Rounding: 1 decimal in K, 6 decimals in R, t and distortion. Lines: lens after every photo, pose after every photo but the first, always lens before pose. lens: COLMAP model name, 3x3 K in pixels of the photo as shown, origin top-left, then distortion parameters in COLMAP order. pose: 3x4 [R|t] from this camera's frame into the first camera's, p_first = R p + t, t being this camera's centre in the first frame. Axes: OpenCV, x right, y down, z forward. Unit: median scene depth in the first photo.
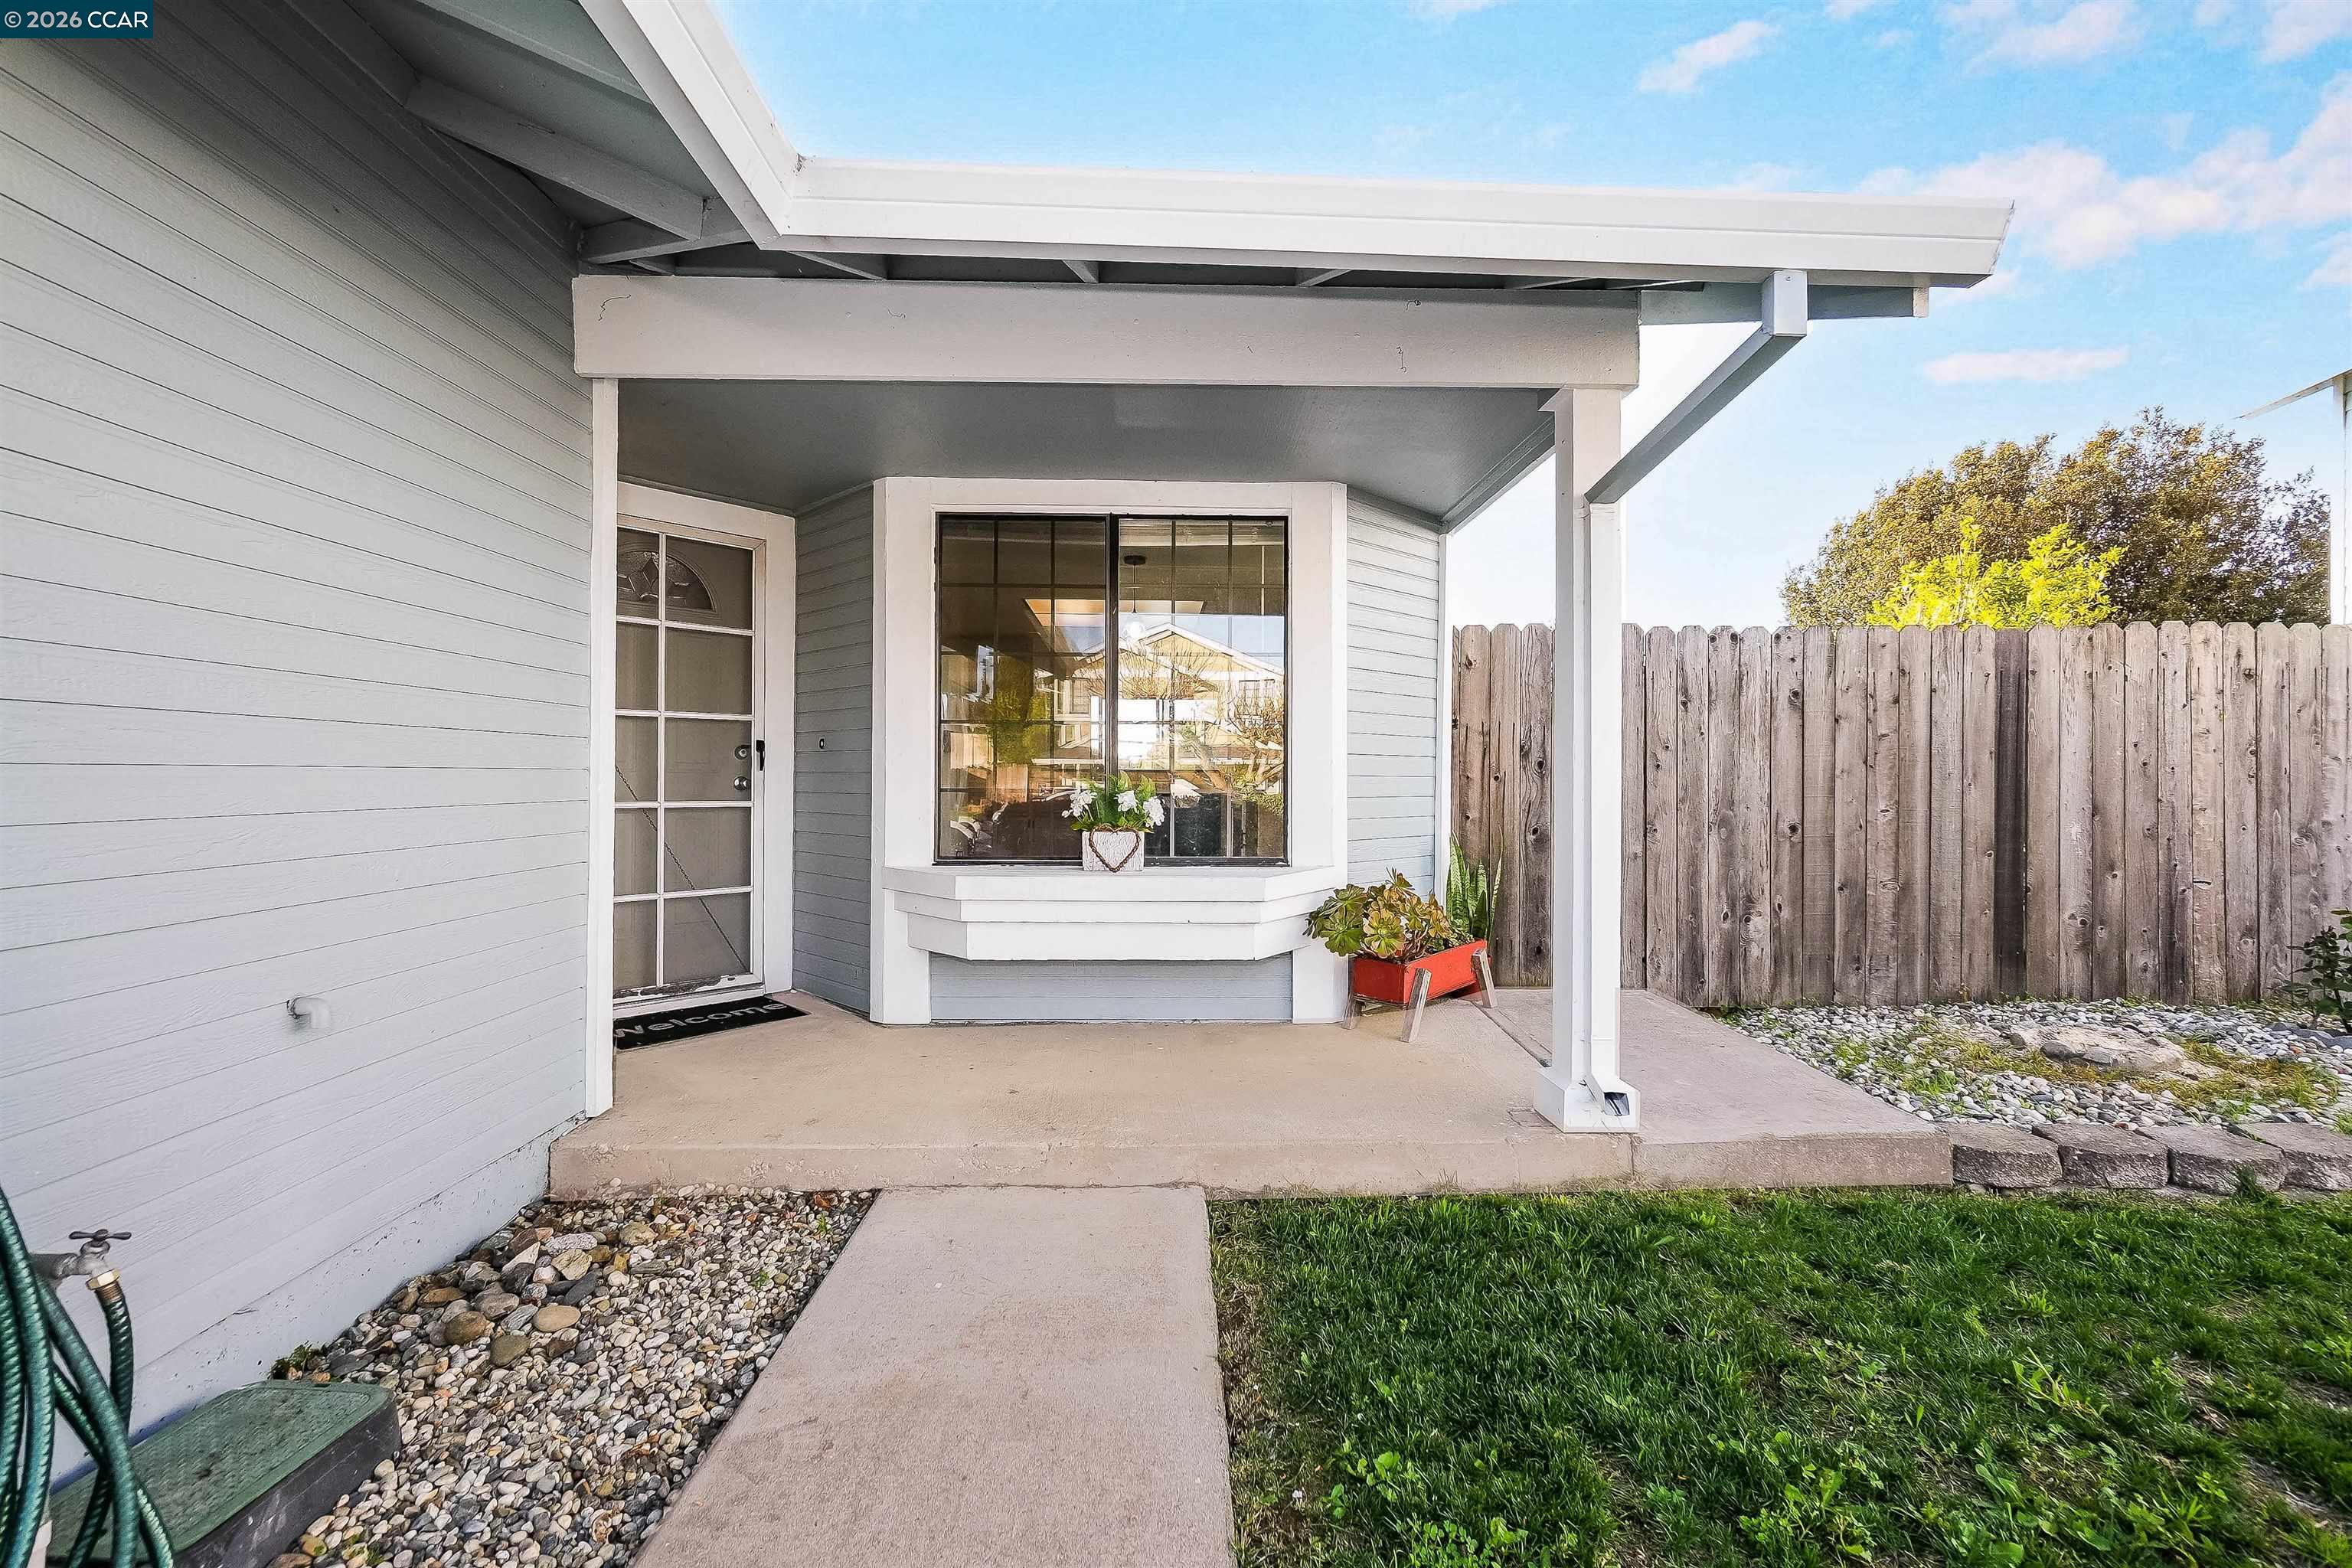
lens RADIAL K [[1031.5, 0, 1182.2], [0, 1031.5, 757.6], [0, 0, 1]] dist [0.000783, 0.000603]
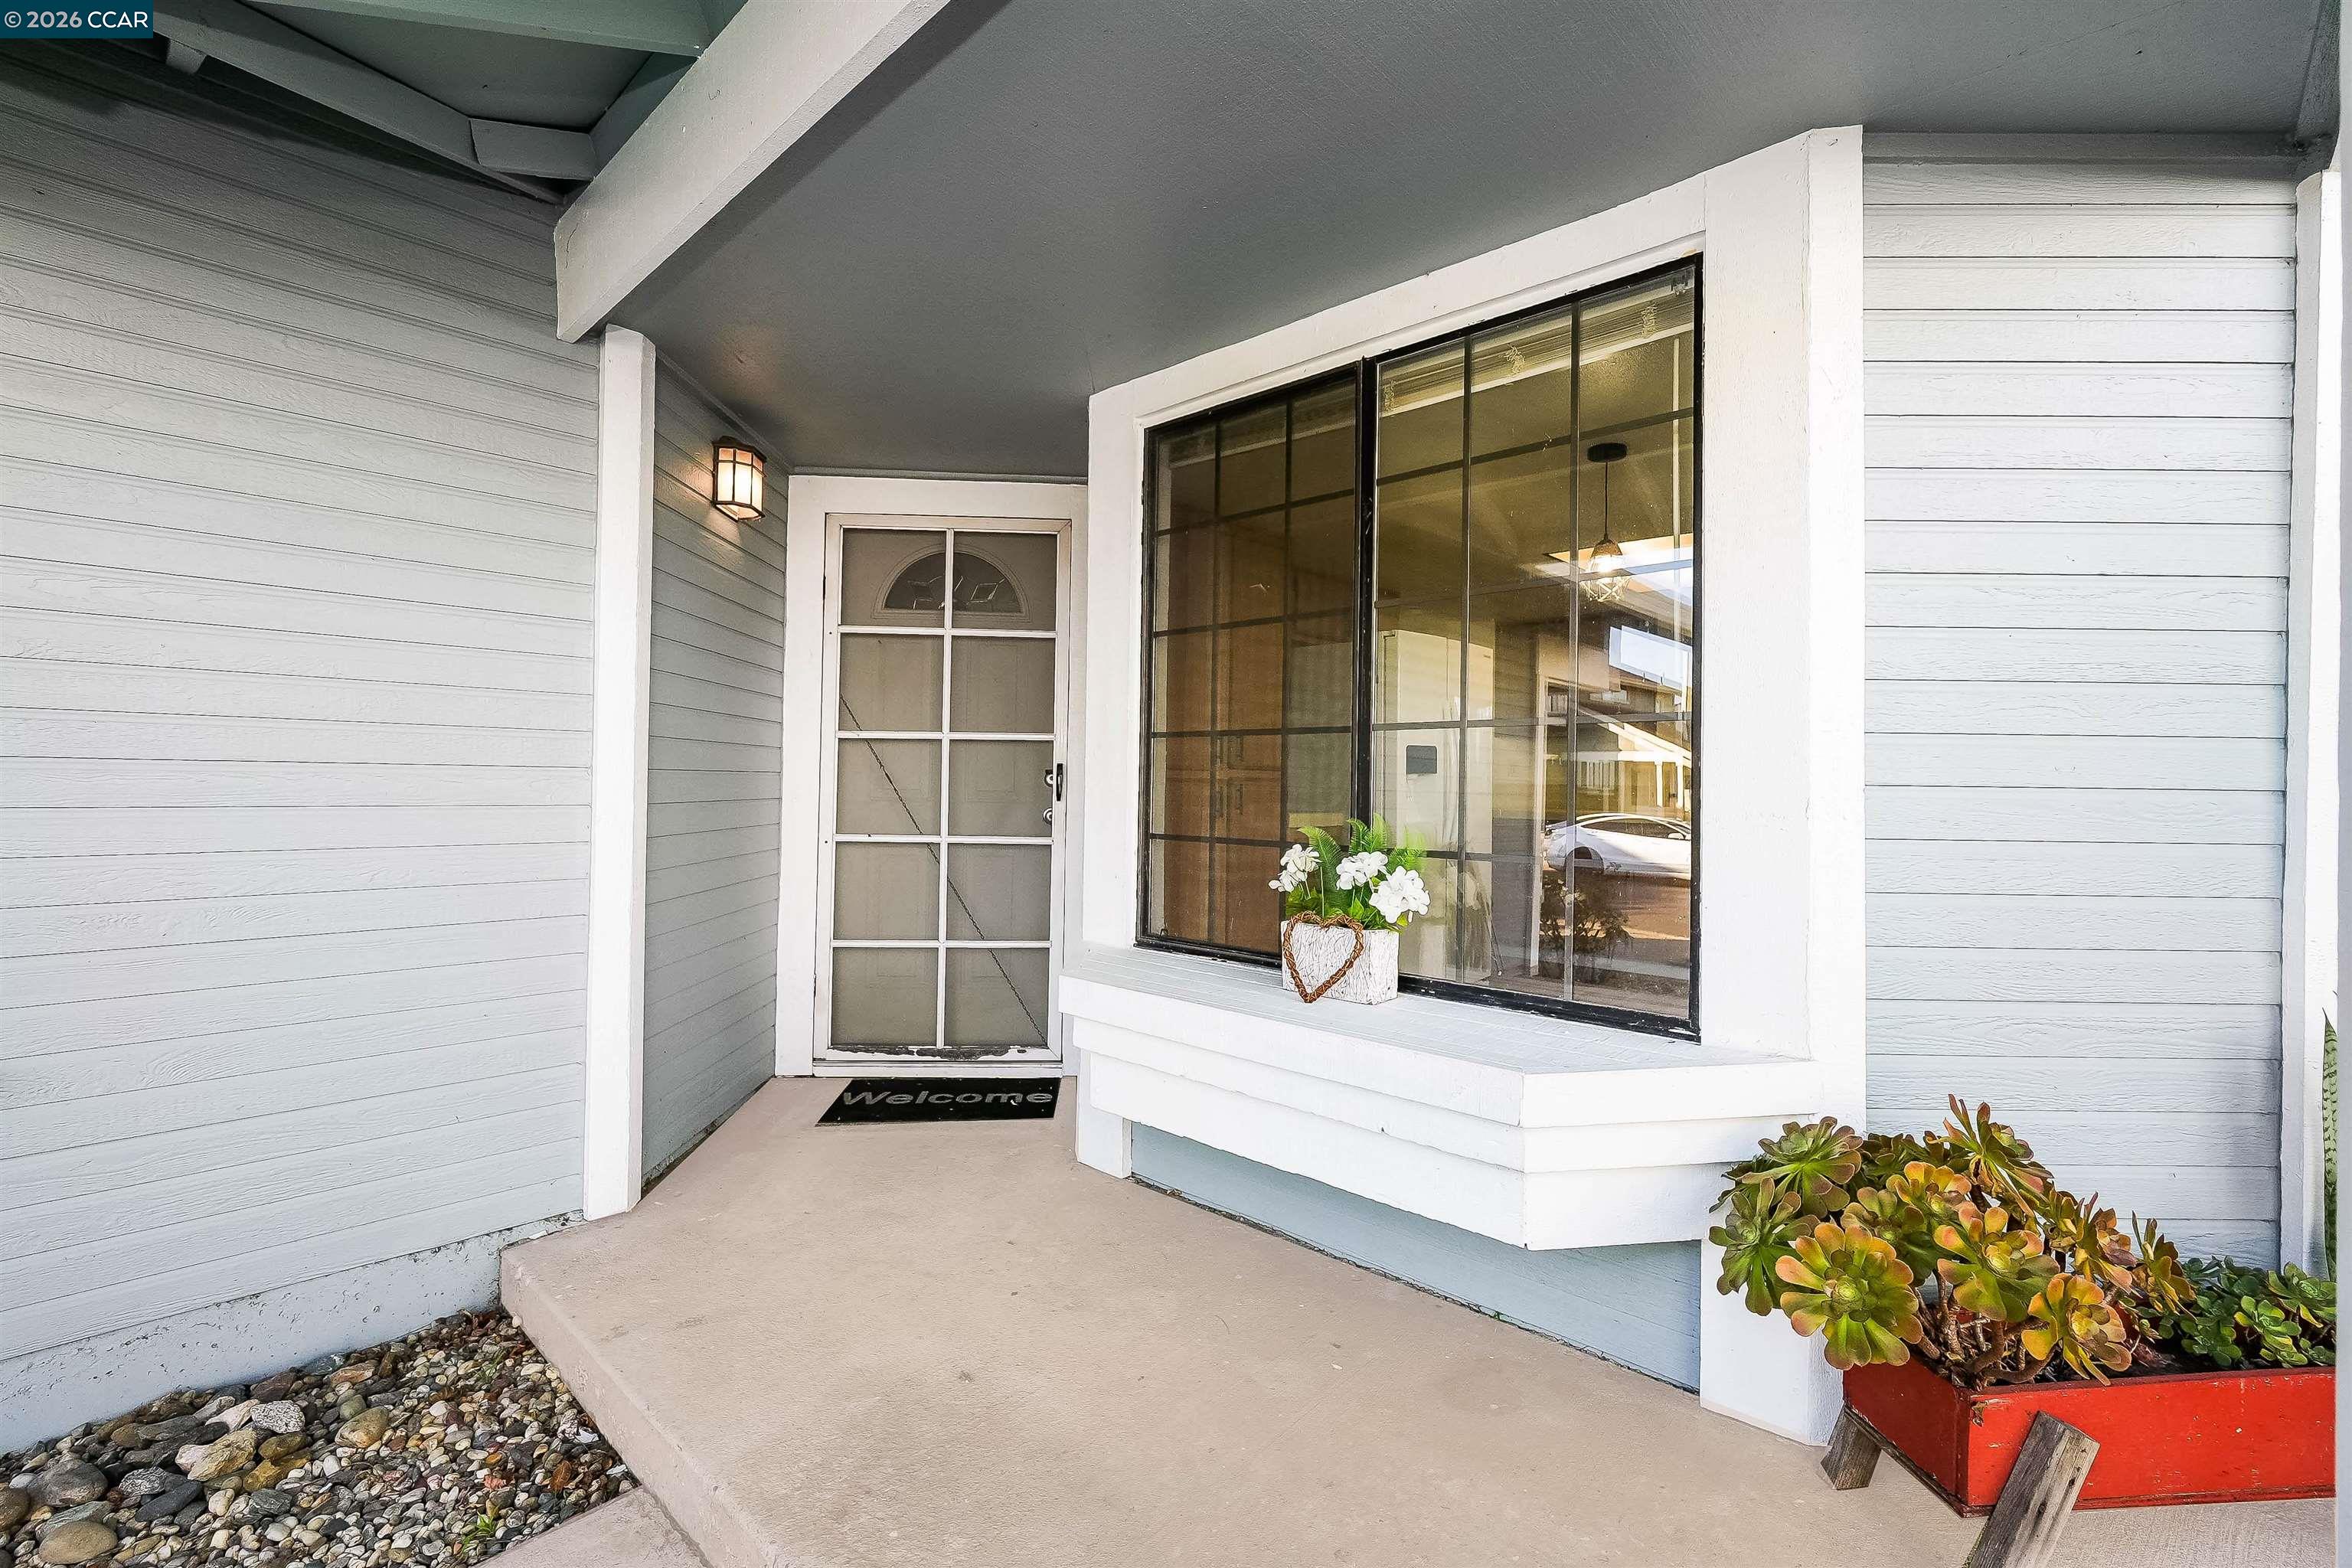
lens RADIAL K [[1031.5, 0, 1182.2], [0, 1031.5, 757.6], [0, 0, 1]] dist [0.000783, 0.000603]
pose [[0.705725, -0.014507, -0.708337, 0.263485], [0.002818, 0.999840, -0.017670, -0.007592], [0.708480, 0.010474, 0.705653, 0.536578]]
